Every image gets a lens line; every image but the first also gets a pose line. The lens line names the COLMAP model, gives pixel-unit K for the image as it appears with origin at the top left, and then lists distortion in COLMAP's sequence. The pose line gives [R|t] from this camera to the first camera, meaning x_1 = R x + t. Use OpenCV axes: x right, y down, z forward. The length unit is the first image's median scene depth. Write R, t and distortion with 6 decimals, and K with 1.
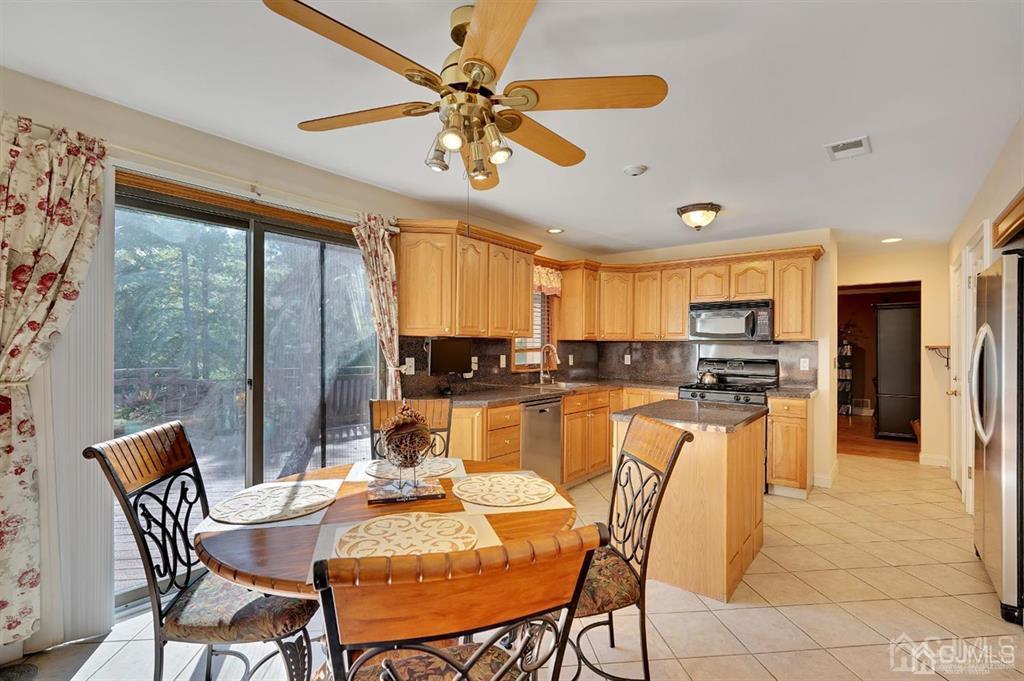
lens RADIAL K [[475.1, 0, 507.6], [0, 475.1, 343.0], [0, 0, 1]] dist [-0.002402, 0.000373]
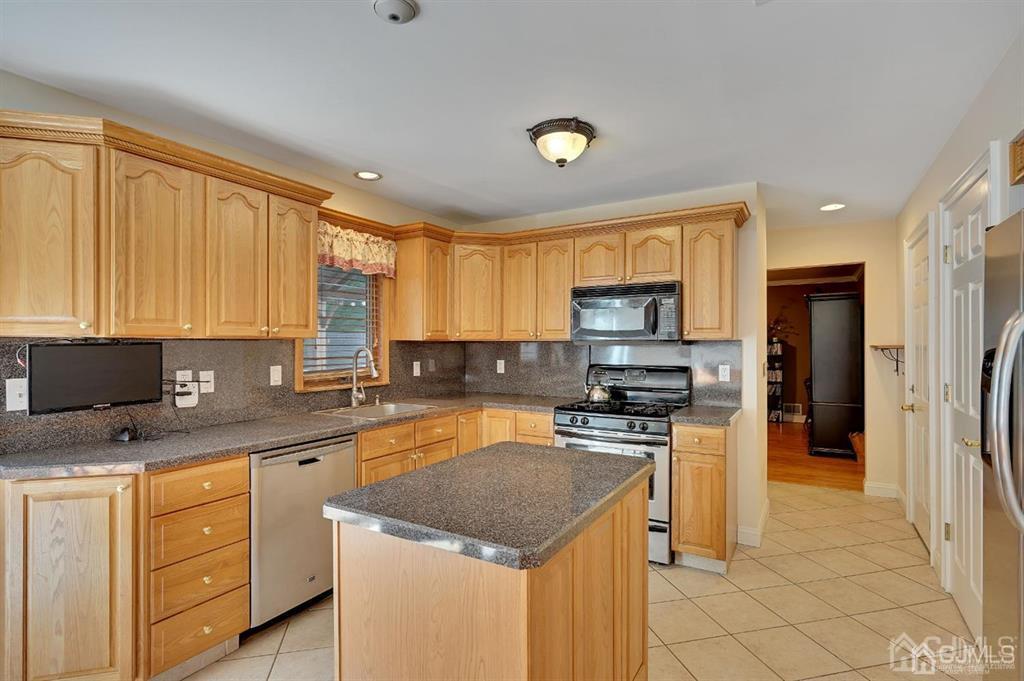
lens RADIAL K [[475.1, 0, 517.6], [0, 475.1, 340.6], [0, 0, 1]] dist [-0.002402, 0.000373]
pose [[0.992275, -0.006131, 0.123904, 0.217862], [0.006093, 0.999981, 0.000684, -0.006101], [-0.123906, 0.000077, 0.992294, 0.314735]]
